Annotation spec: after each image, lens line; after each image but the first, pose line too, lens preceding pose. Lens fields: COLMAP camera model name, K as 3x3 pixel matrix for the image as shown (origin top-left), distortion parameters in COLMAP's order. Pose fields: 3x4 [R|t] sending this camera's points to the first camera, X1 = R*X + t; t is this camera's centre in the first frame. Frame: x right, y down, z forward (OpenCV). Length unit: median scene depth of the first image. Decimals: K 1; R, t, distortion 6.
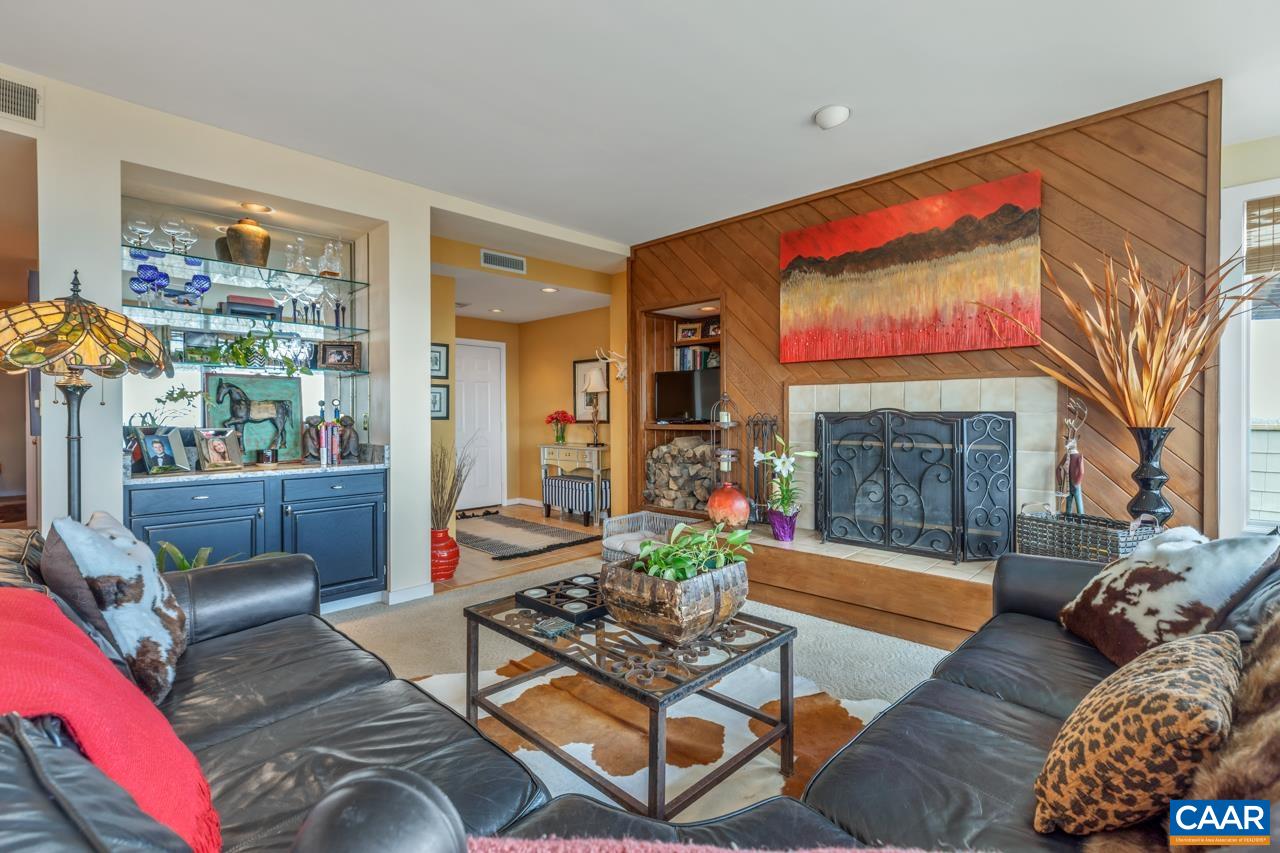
lens RADIAL K [[584.8, 0, 636.8], [0, 584.8, 421.8], [0, 0, 1]] dist [0.020004, -0.000032]
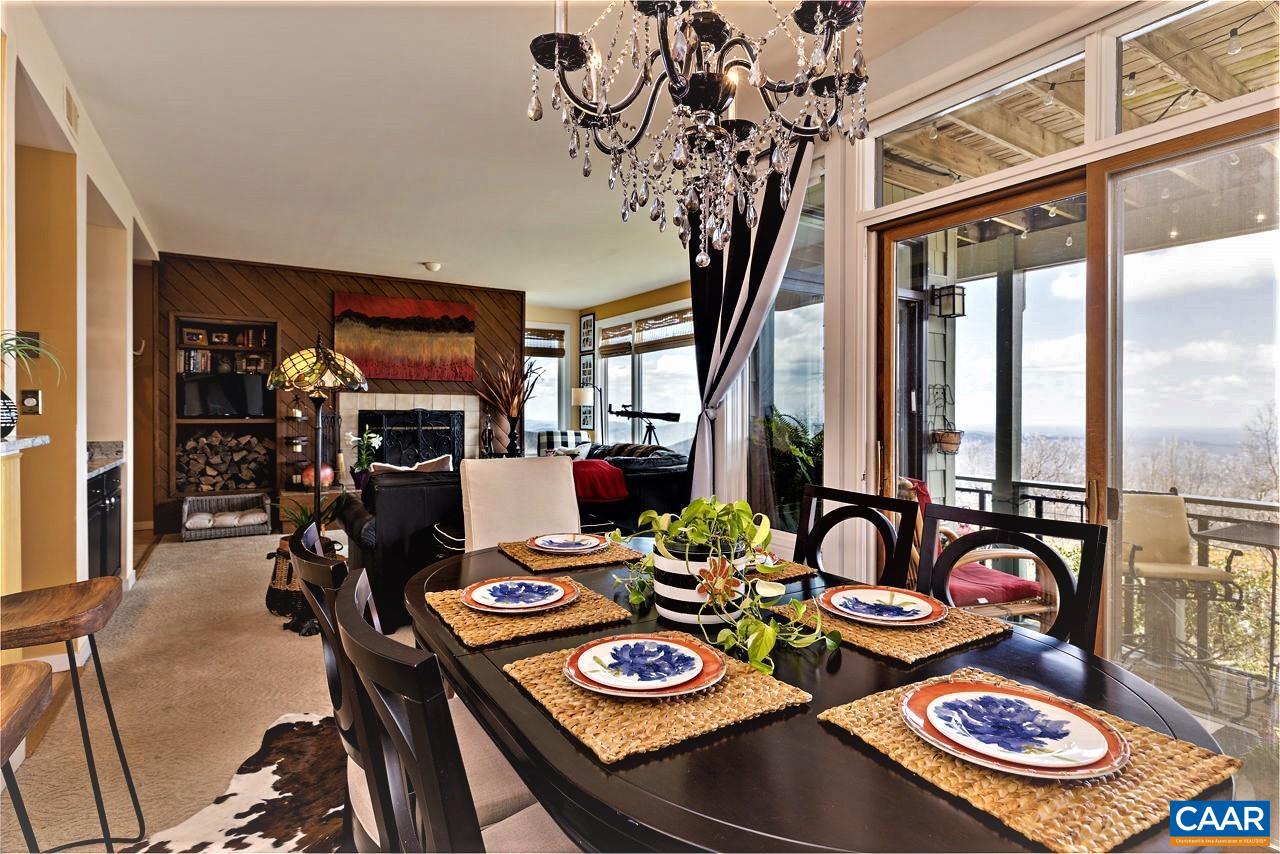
lens RADIAL K [[663.8, 0, 638.7], [0, 663.8, 414.8], [0, 0, 1]] dist [-0.000806, -0.000070]
pose [[0.244486, -0.008235, 0.969618, -1.286849], [0.000550, 0.999965, 0.008354, -0.018555], [-0.969653, -0.001509, 0.244482, -0.182424]]
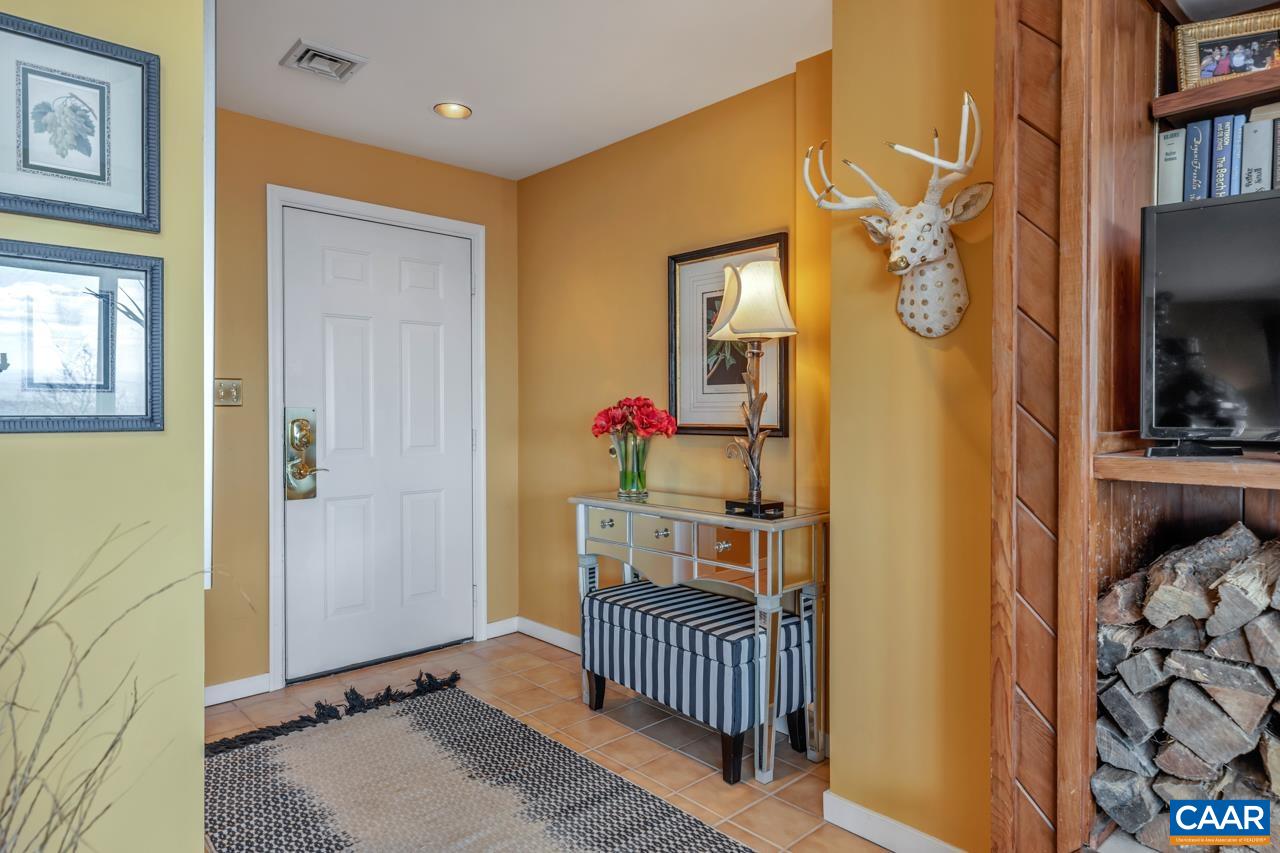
lens RADIAL K [[746.9, 0, 639.1], [0, 746.9, 423.0], [0, 0, 1]] dist [-0.002149, -0.000071]
pose [[0.998577, 0.006568, -0.052930, -0.178257], [-0.006381, 0.999973, 0.003706, -0.009718], [0.052953, -0.003363, 0.998591, 0.959763]]
